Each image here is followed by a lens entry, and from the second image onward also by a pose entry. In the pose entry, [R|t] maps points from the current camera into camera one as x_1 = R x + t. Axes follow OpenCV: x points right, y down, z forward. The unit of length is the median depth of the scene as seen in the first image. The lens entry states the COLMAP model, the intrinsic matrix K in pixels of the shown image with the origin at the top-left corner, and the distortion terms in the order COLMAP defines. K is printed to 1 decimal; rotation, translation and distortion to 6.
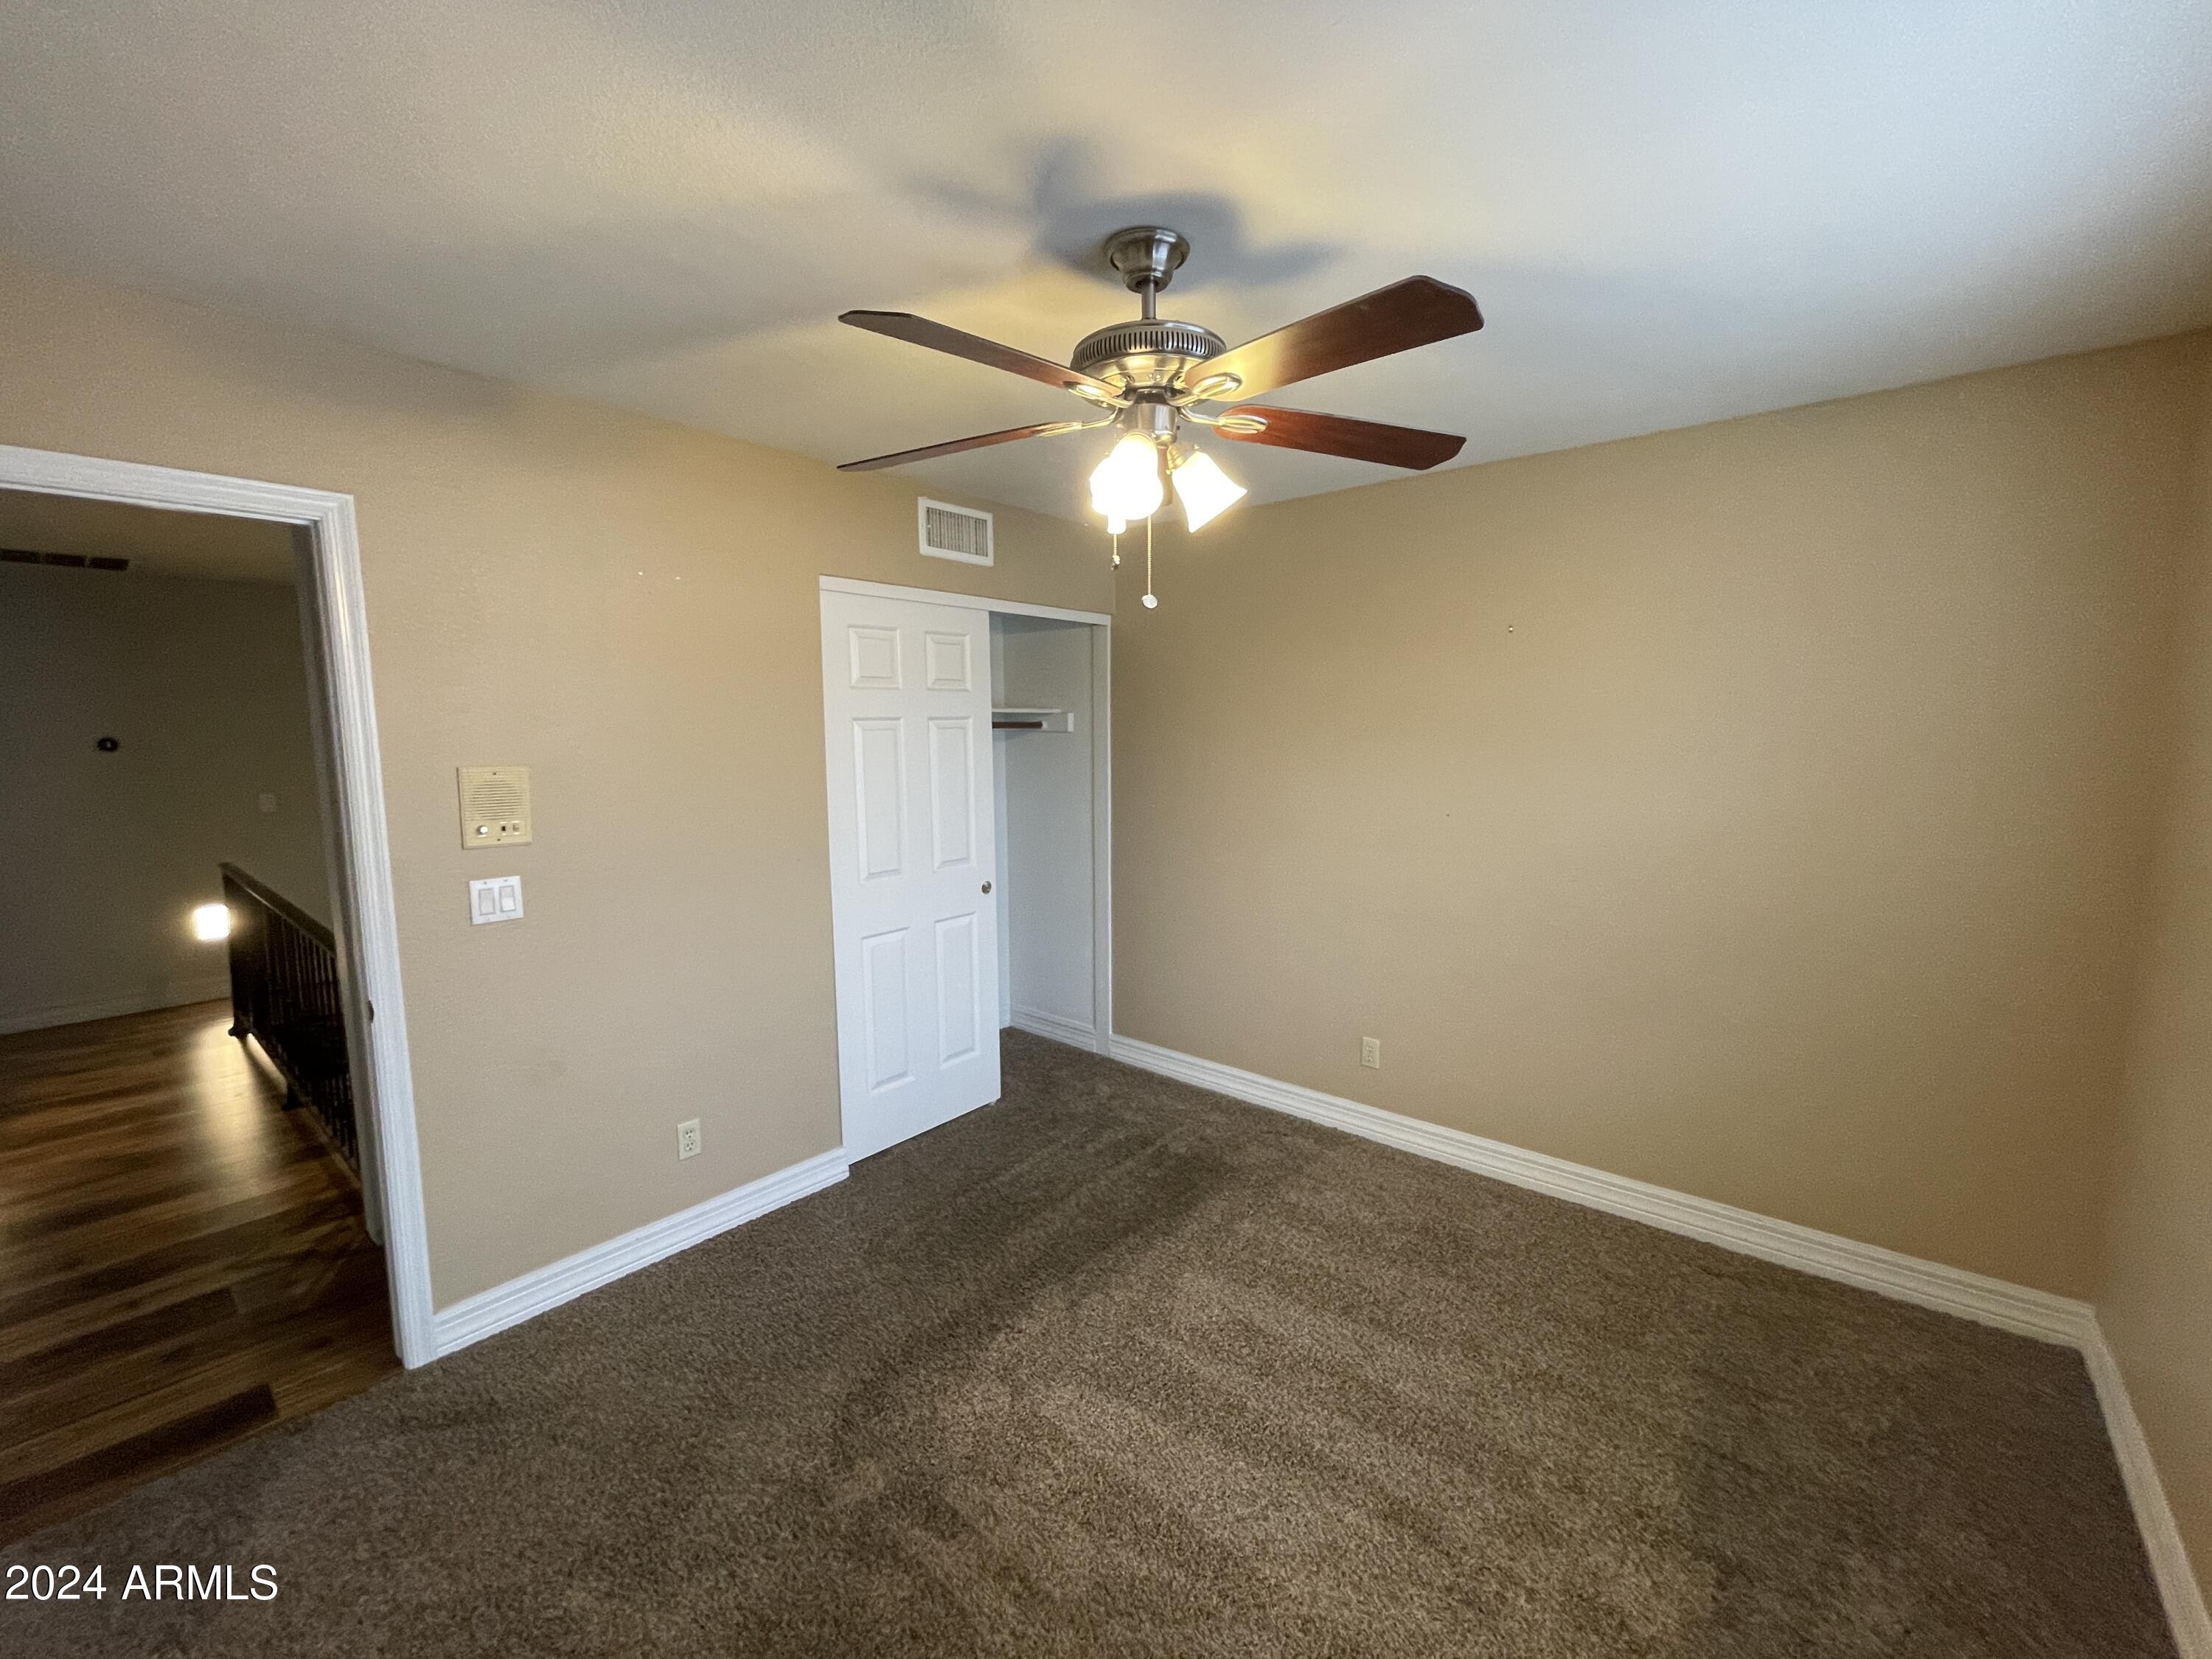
lens RADIAL K [[908.6, 0, 1101.9], [0, 908.6, 825.8], [0, 0, 1]] dist [0.002559, 0.000495]
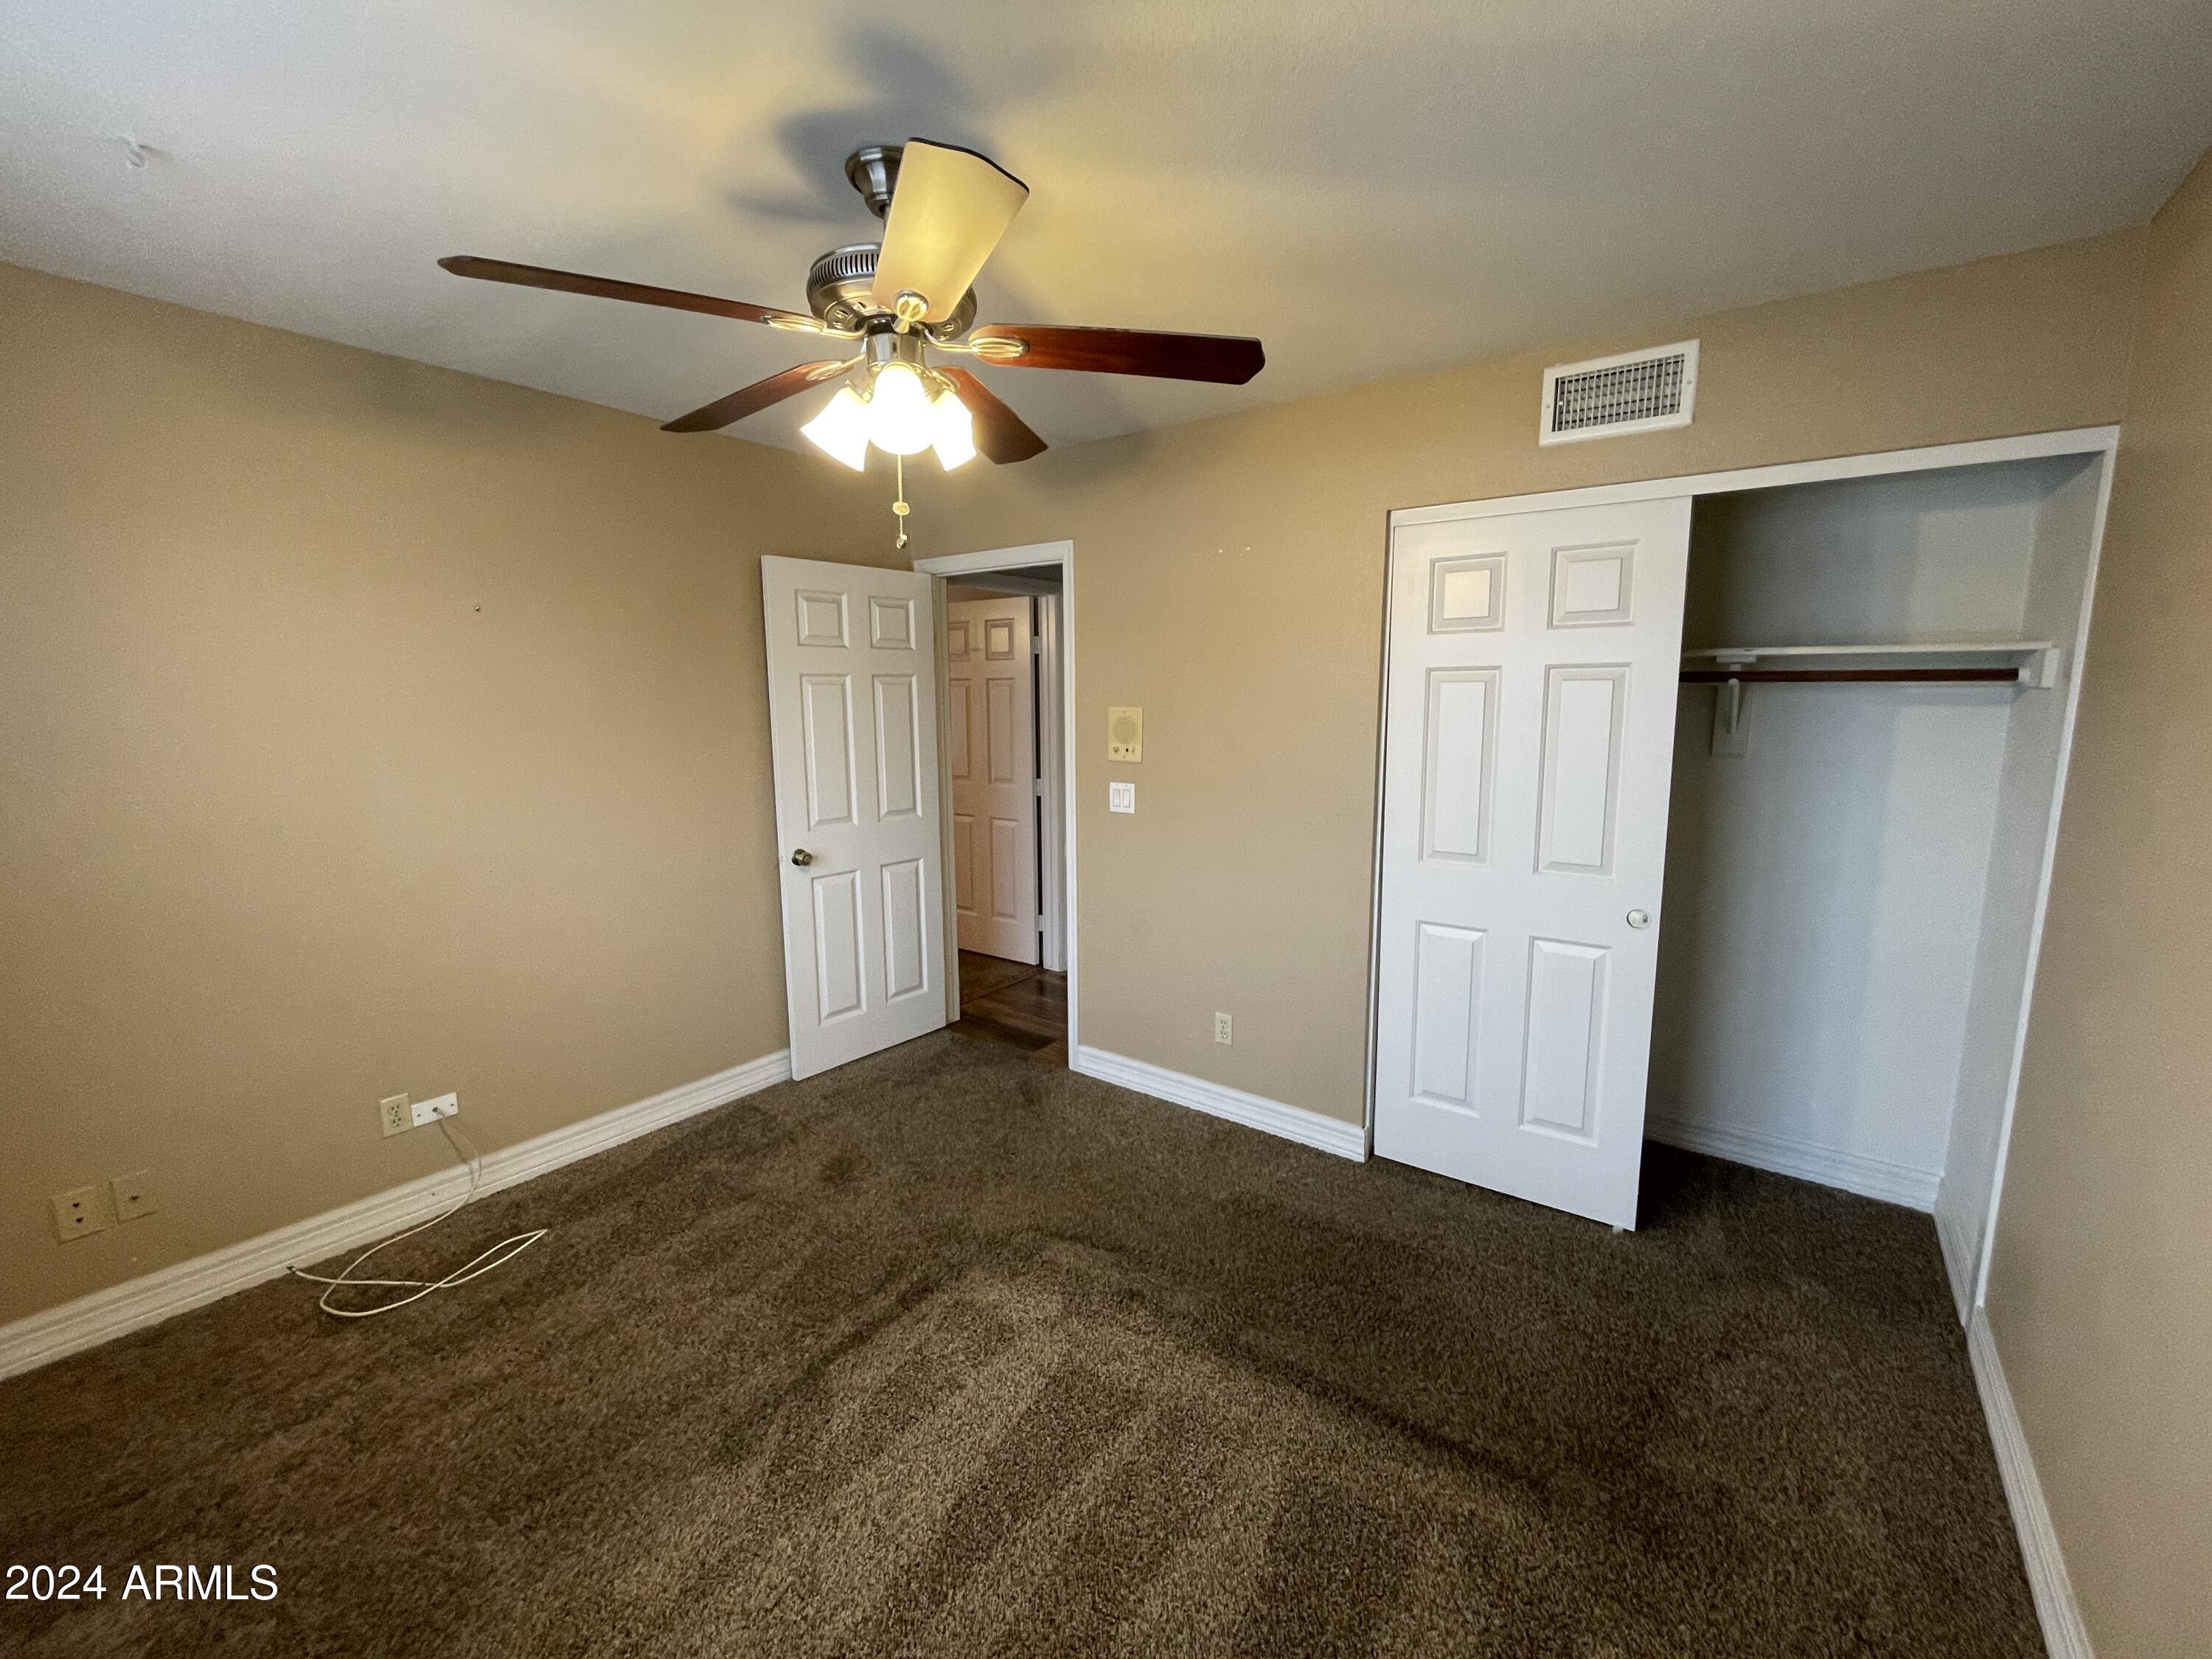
lens RADIAL K [[908.6, 0, 1102.8], [0, 908.6, 821.2], [0, 0, 1]] dist [0.002559, 0.000495]
pose [[0.066898, 0.146355, -0.986967, 0.781086], [-0.109826, 0.984253, 0.138508, -0.081026], [0.991697, 0.099128, 0.081918, 0.840603]]
